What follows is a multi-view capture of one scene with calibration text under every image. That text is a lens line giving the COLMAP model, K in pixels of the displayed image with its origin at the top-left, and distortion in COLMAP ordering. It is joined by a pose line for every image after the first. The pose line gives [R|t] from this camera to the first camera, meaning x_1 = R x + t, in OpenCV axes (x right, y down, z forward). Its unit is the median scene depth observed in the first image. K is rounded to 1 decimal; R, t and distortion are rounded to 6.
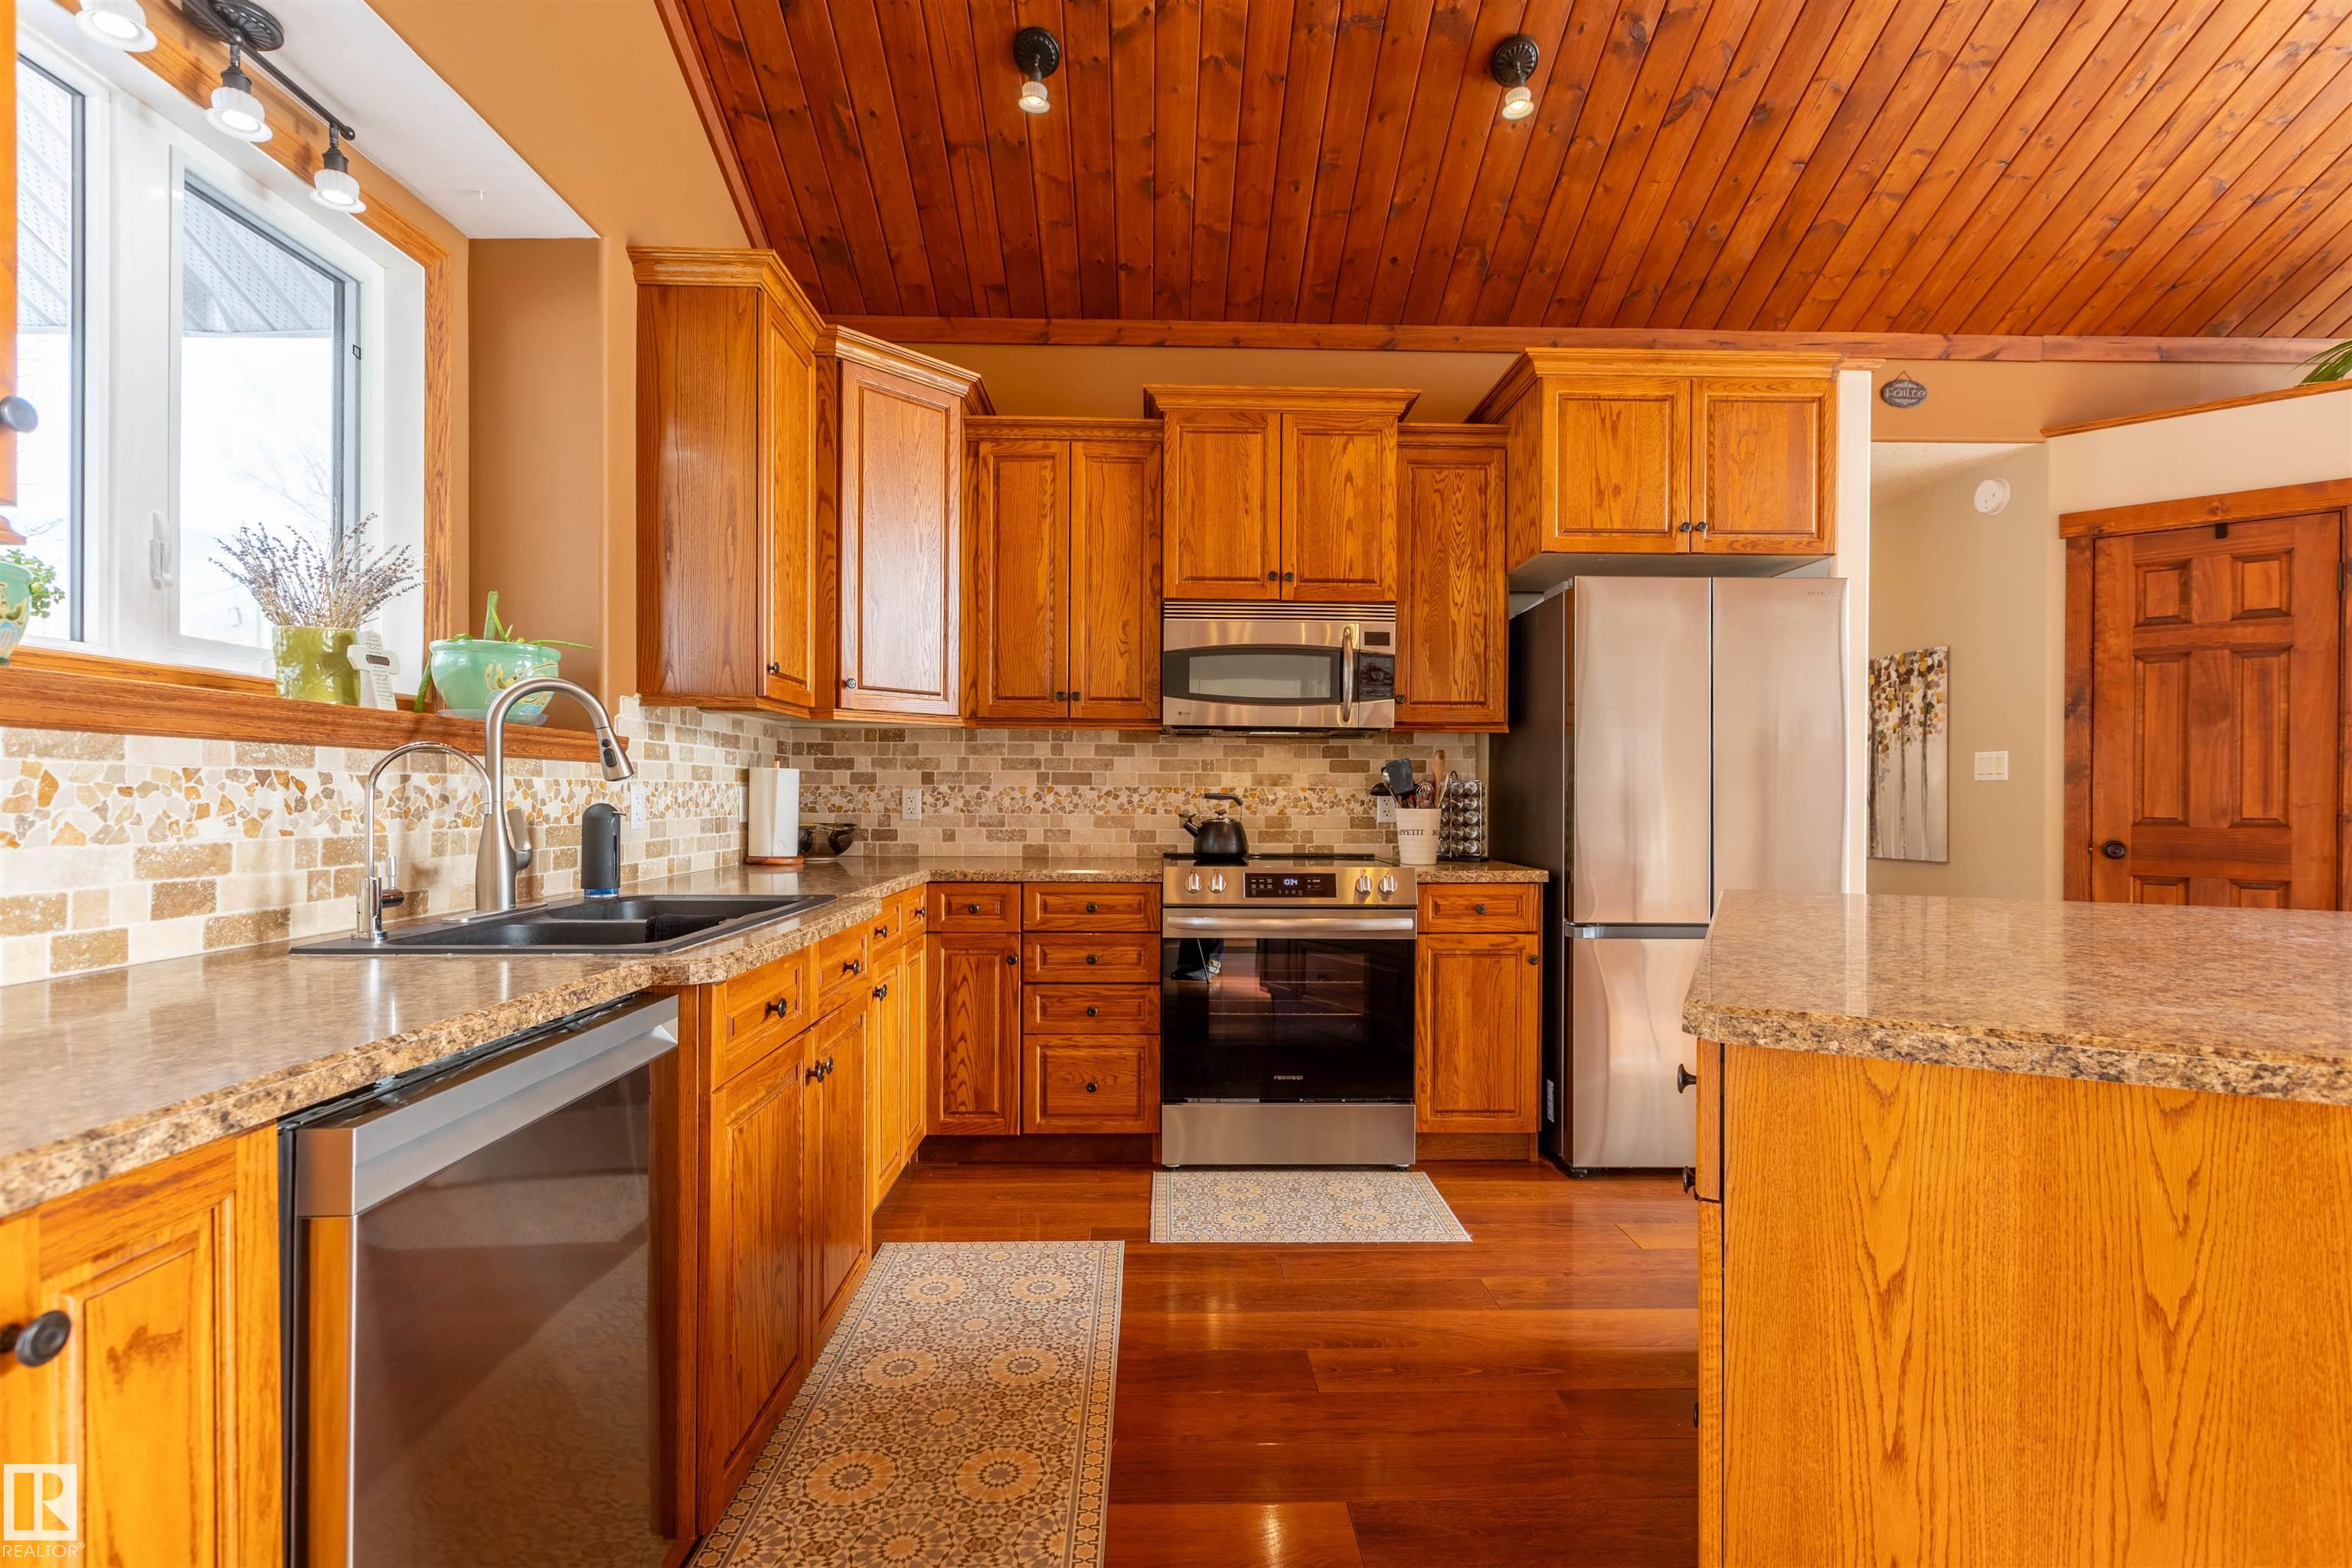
lens RADIAL K [[1105.3, 0, 1183.8], [0, 1105.3, 793.7], [0, 0, 1]] dist [0.003305, -0.000204]
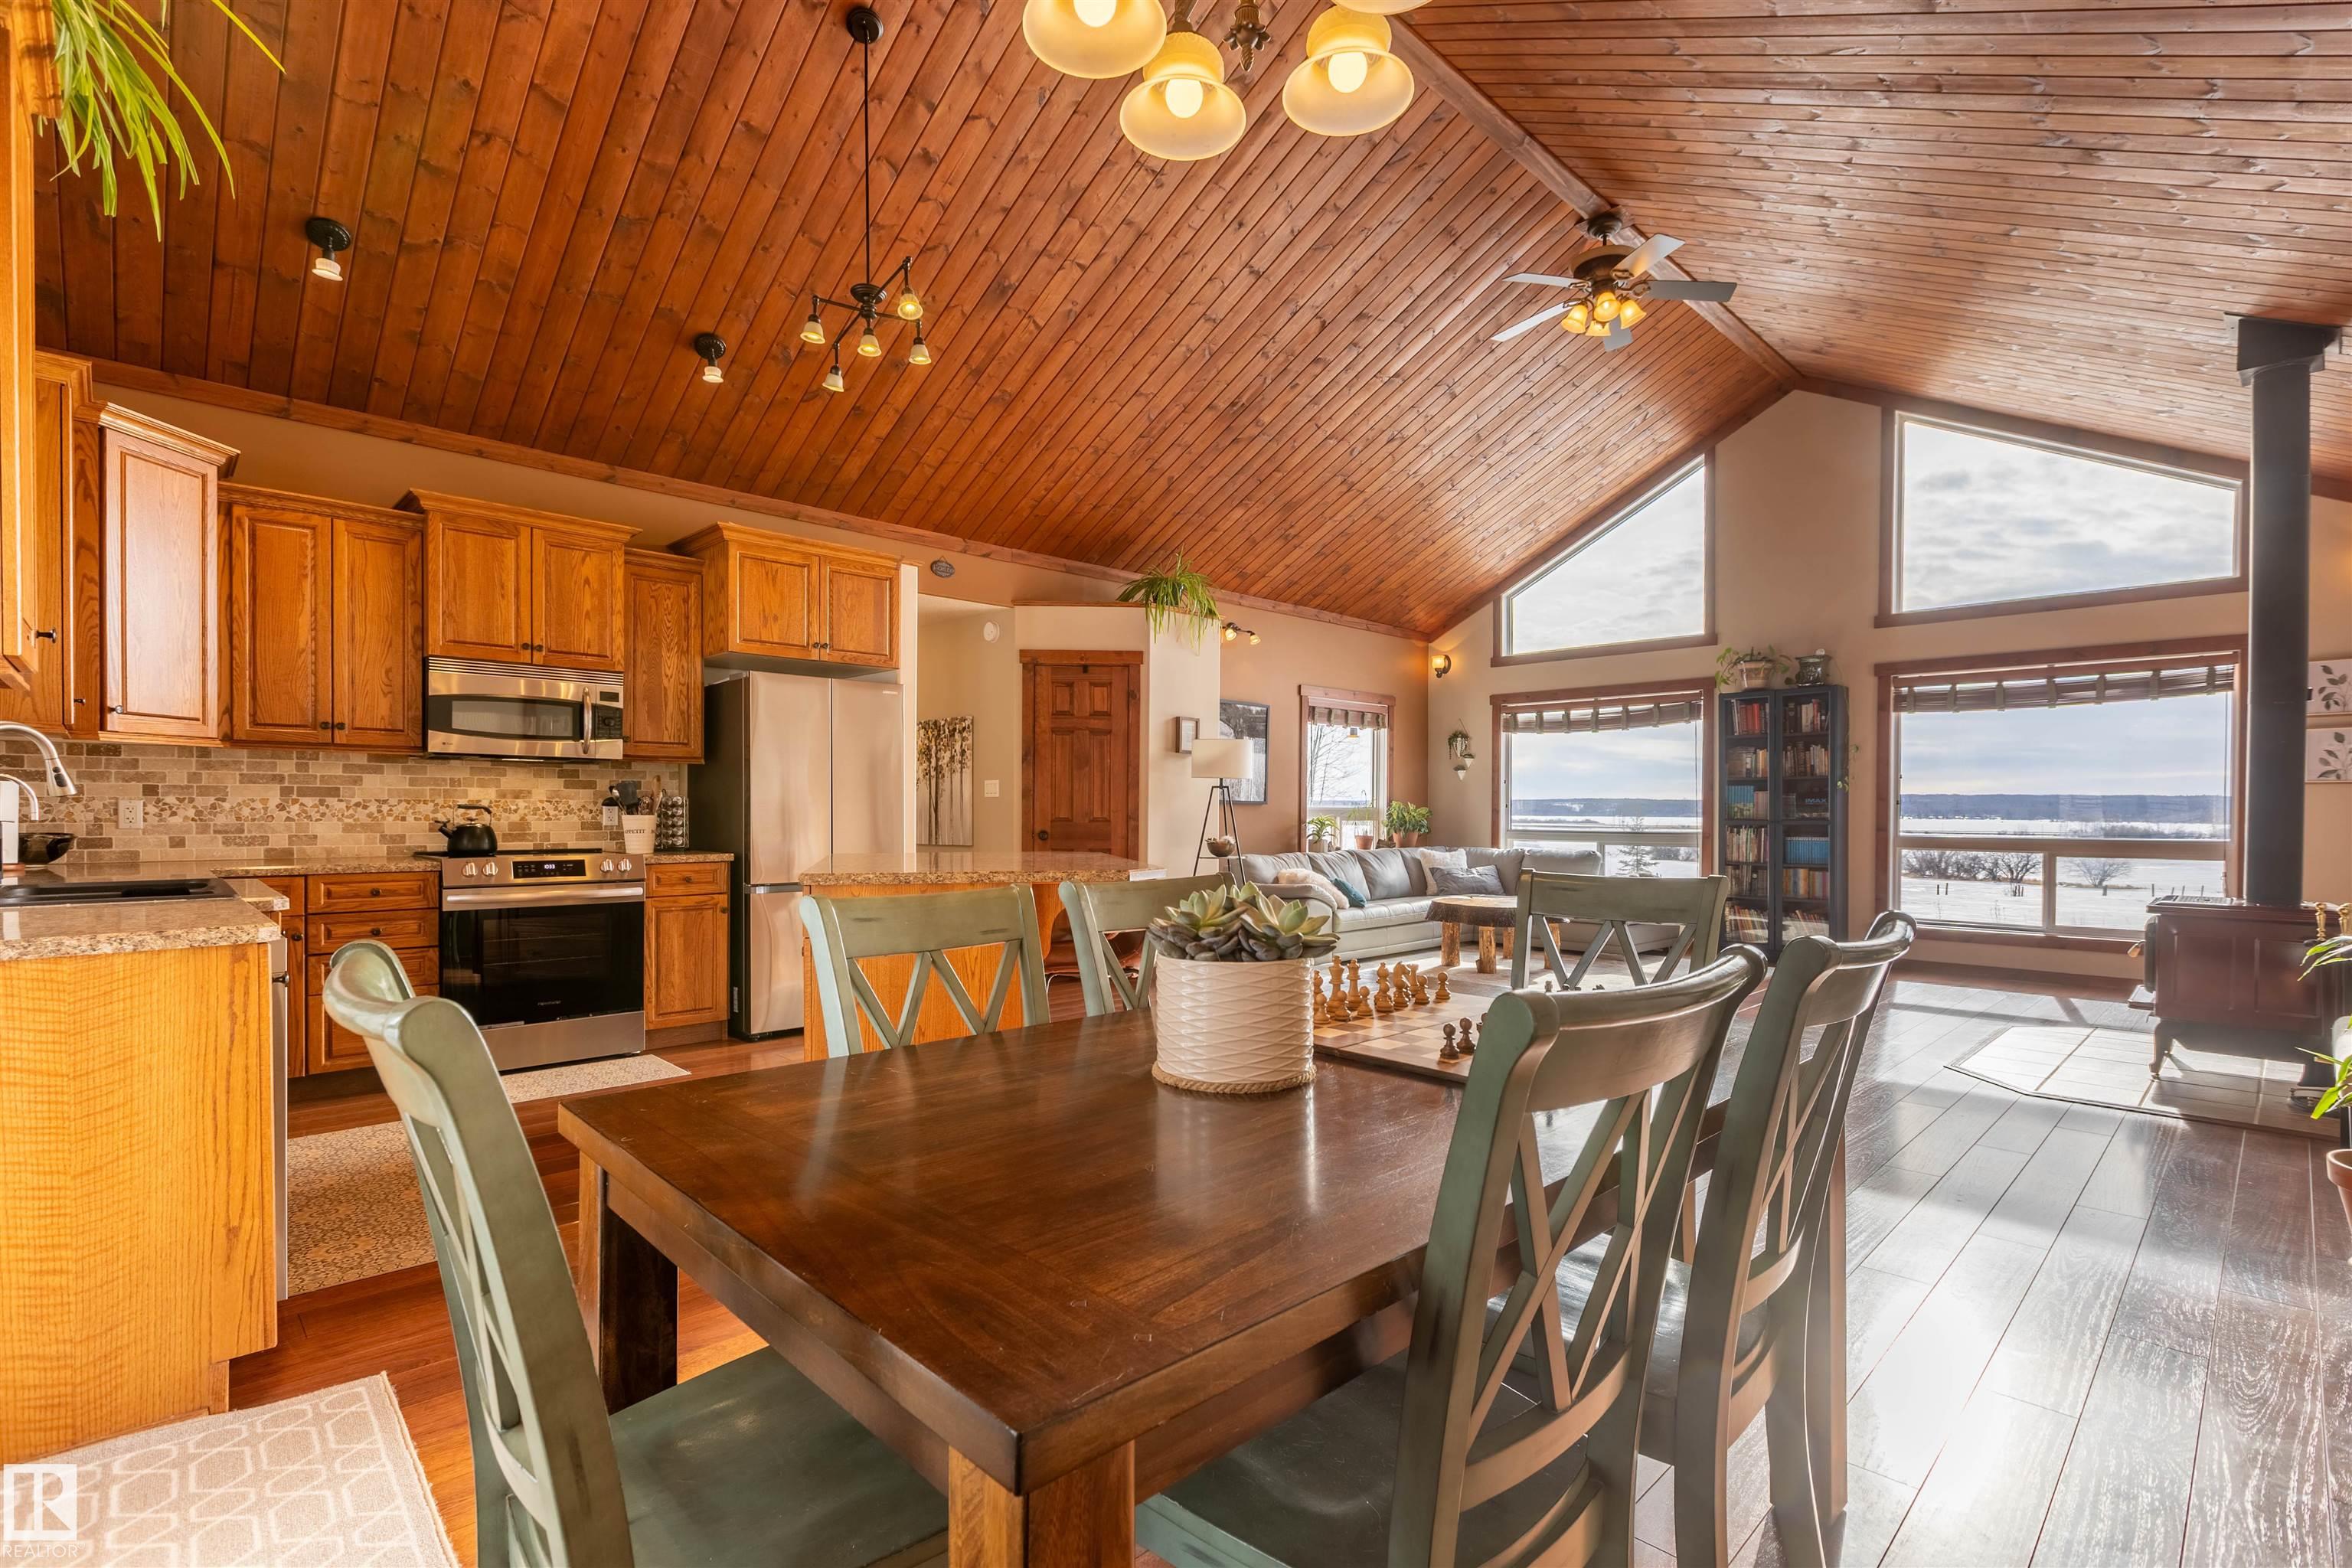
lens RADIAL K [[1065.4, 0, 1178.1], [0, 1065.4, 818.9], [0, 0, 1]] dist [0.002469, -0.000147]
pose [[0.741988, -0.008802, 0.670355, -0.202449], [-0.001478, 0.999890, 0.014765, -0.003229], [-0.670411, -0.011947, 0.741894, -0.512615]]
